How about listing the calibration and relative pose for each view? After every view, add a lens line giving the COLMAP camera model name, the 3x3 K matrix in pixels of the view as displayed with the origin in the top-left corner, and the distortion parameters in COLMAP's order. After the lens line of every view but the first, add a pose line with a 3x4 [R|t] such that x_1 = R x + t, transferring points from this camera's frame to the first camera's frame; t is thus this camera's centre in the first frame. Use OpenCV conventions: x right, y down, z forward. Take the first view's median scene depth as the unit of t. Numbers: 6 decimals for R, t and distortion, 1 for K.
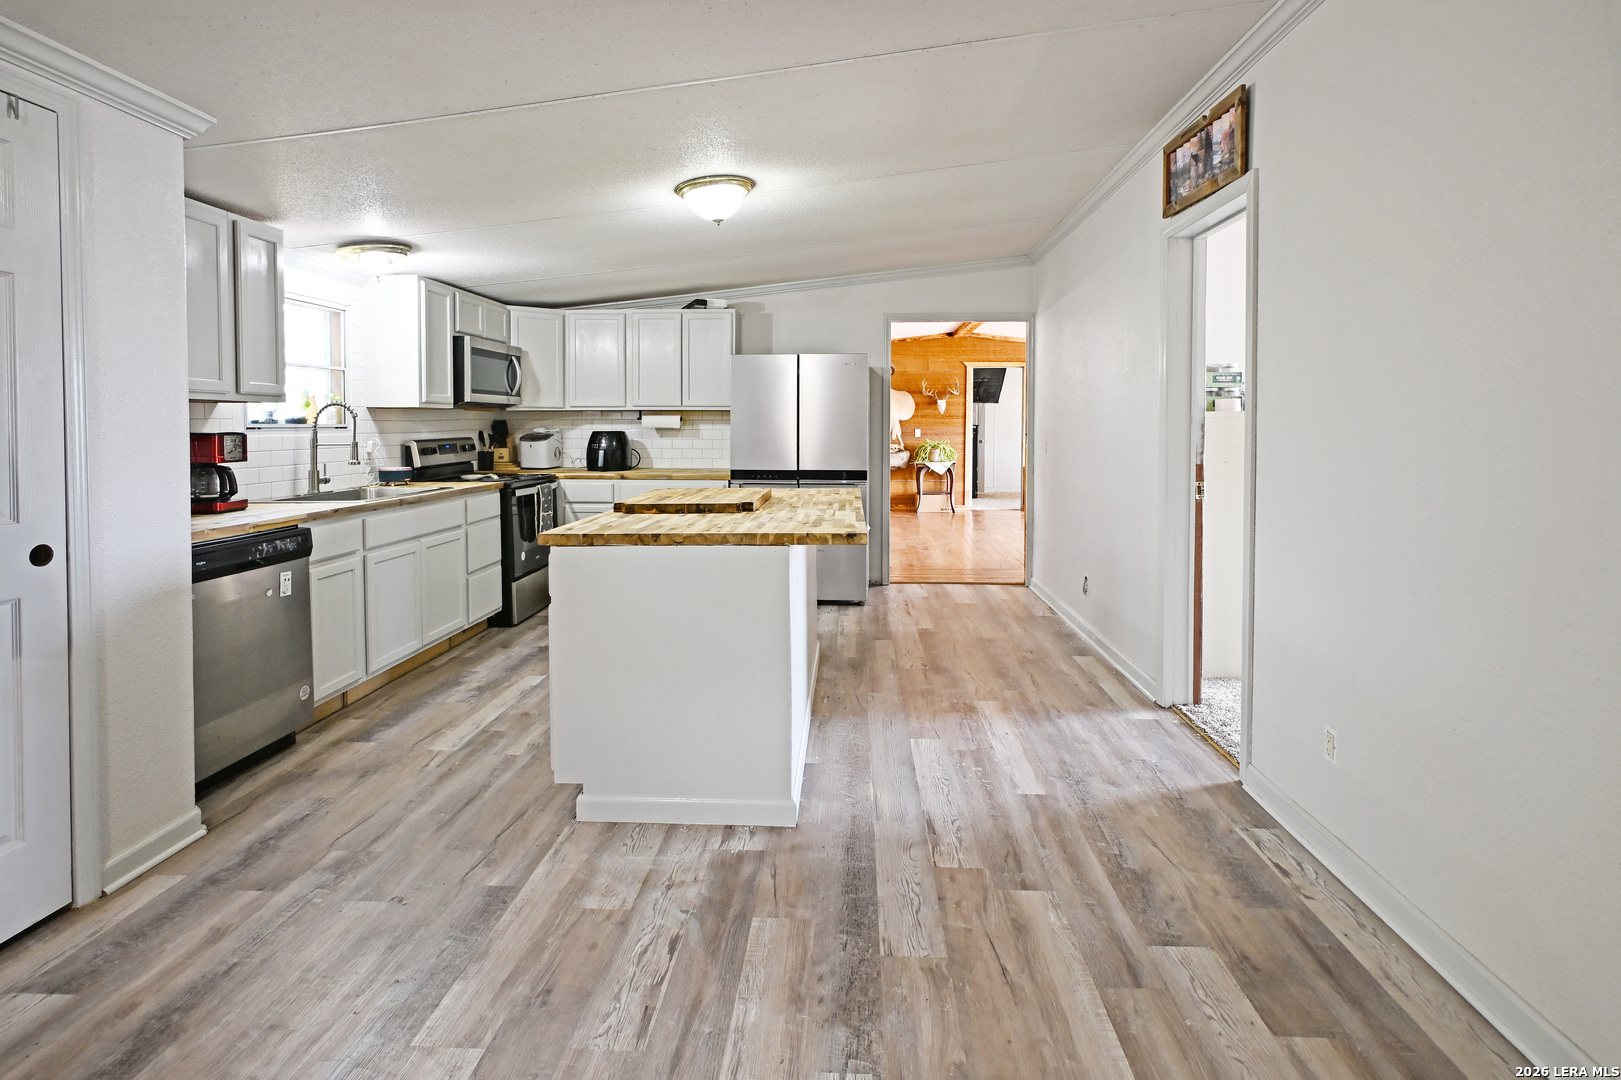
lens RADIAL K [[788.1, 0, 811.2], [0, 788.1, 447.8], [0, 0, 1]] dist [0.001986, 0.001980]
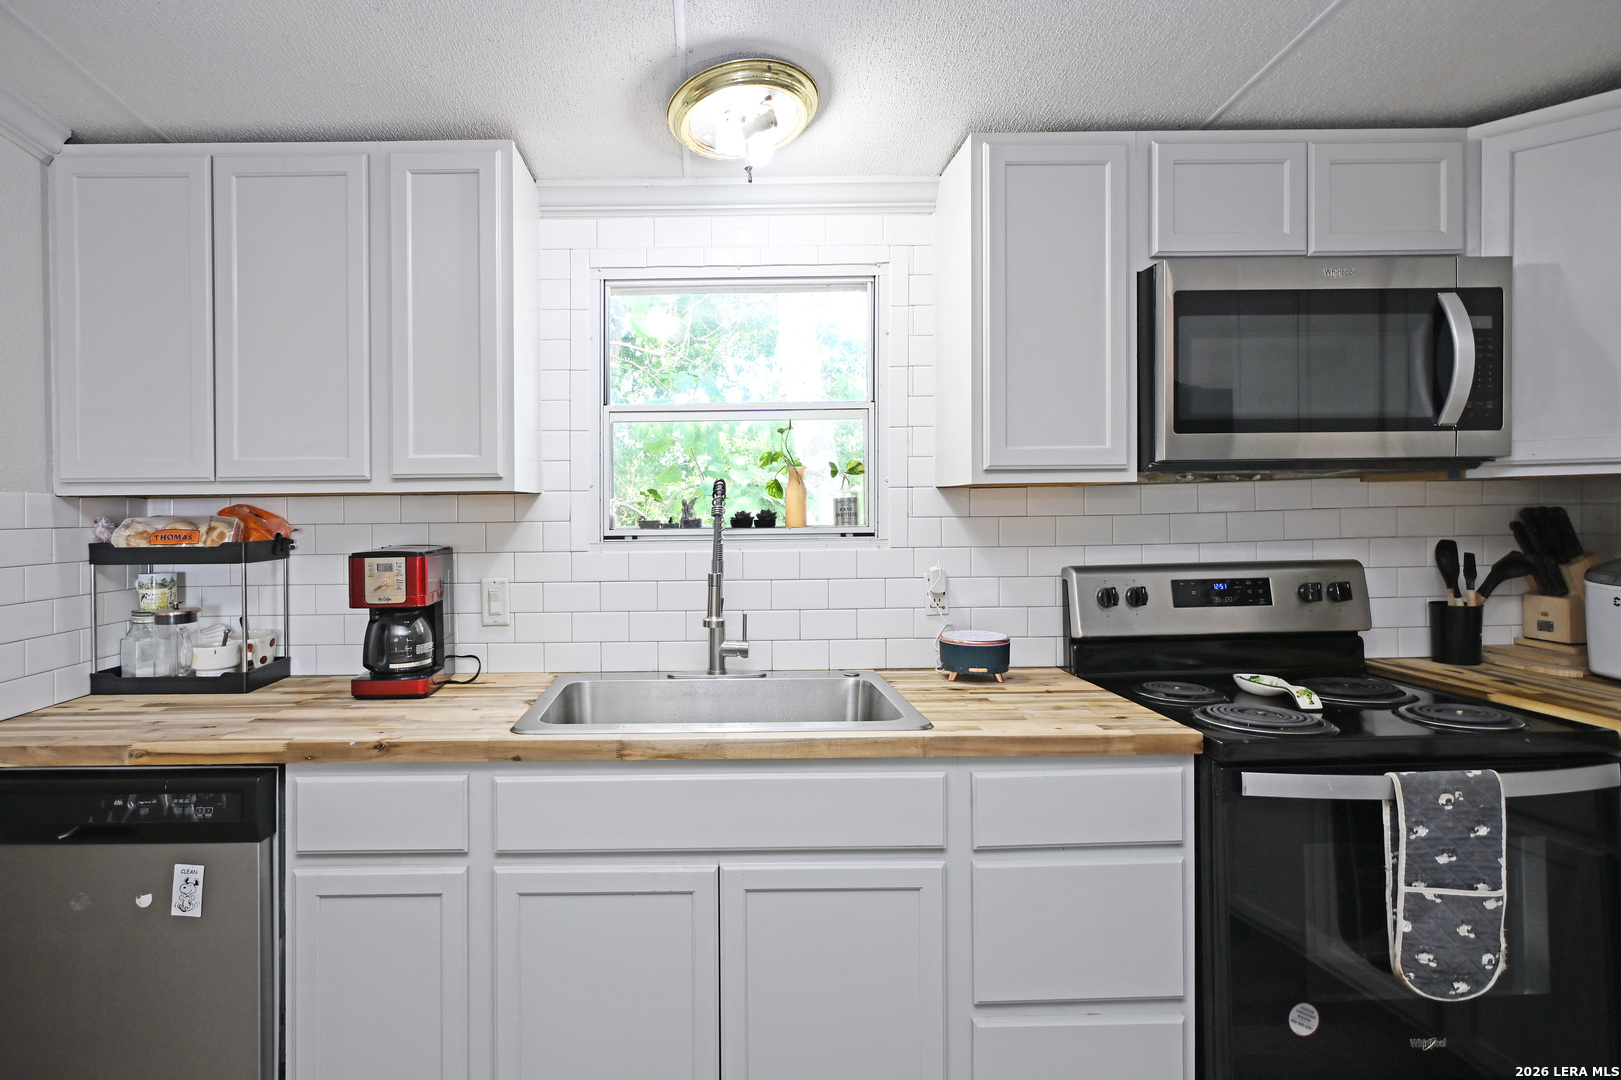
lens RADIAL K [[904.5, 0, 812.0], [0, 904.5, 505.7], [0, 0, 1]] dist [-0.003622, -0.000961]
pose [[0.077729, 0.003784, -0.996967, -0.091039], [-0.017171, 0.999850, 0.002456, -0.049833], [0.996827, 0.016928, 0.077783, 1.082546]]
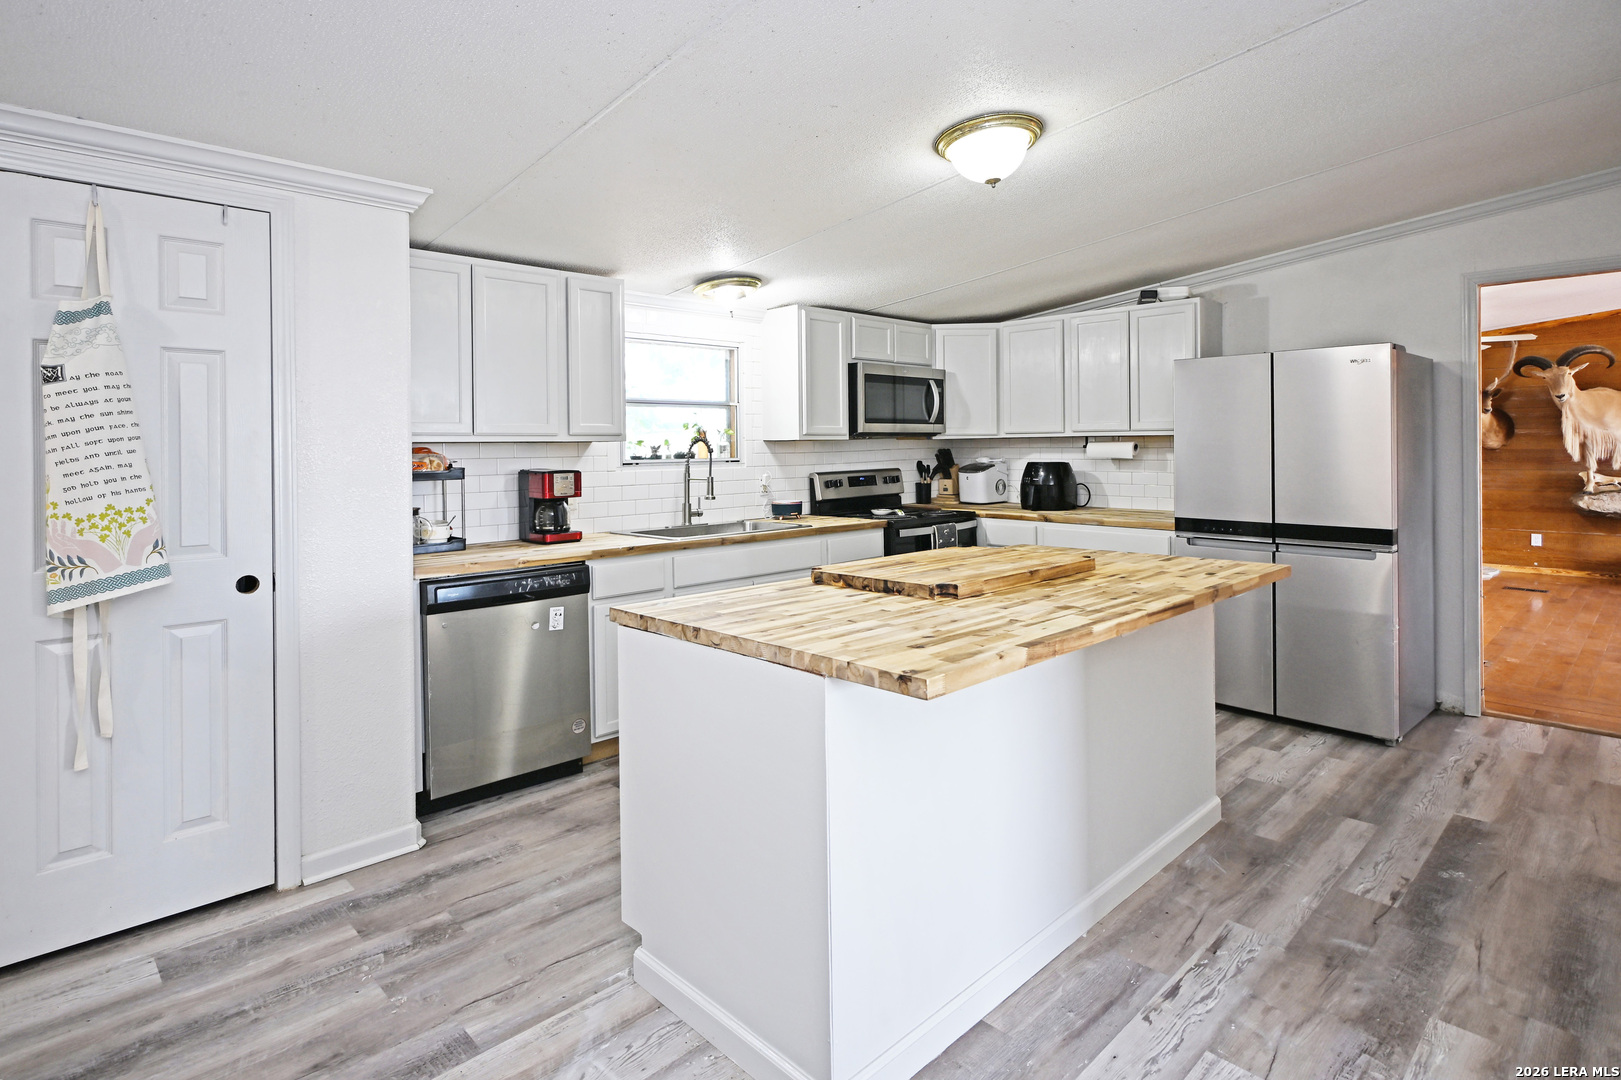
lens RADIAL K [[815.4, 0, 902.9], [0, 815.4, 444.5], [0, 0, 1]] dist [-0.000652, 0.000354]
pose [[0.750064, -0.005230, -0.661344, 0.319297], [-0.010500, 0.999749, -0.019814, -0.033362], [0.661282, 0.021806, 0.749821, 0.402587]]
